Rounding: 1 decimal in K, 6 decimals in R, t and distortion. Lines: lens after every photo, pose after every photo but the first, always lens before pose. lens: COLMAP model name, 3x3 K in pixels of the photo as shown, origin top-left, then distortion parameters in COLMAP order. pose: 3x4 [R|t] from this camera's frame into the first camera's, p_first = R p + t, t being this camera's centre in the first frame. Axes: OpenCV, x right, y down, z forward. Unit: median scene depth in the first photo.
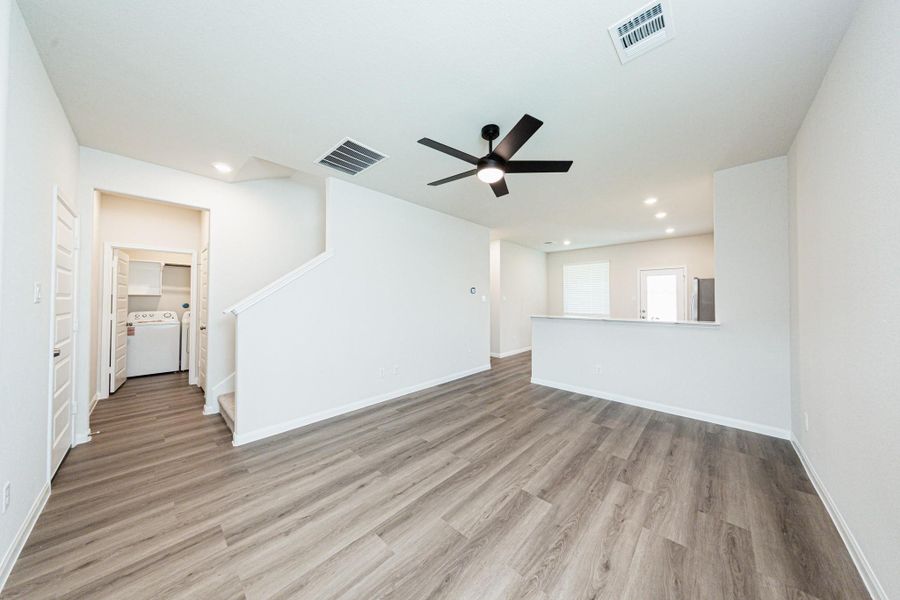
lens RADIAL K [[279.9, 0, 462.2], [0, 279.9, 298.9], [0, 0, 1]] dist [0.000036, 0.000018]
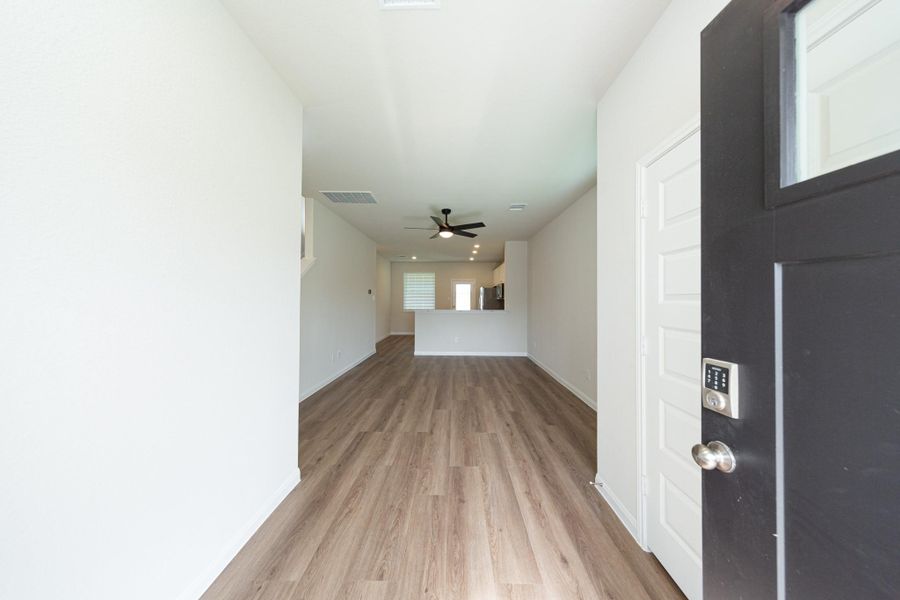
lens RADIAL K [[279.9, 0, 462.2], [0, 279.9, 298.9], [0, 0, 1]] dist [0.000036, 0.000018]
pose [[0.723557, 0.003967, 0.690253, -0.821033], [-0.006259, 0.999980, 0.000814, -0.001306], [-0.690236, -0.004909, 0.723567, -0.335883]]
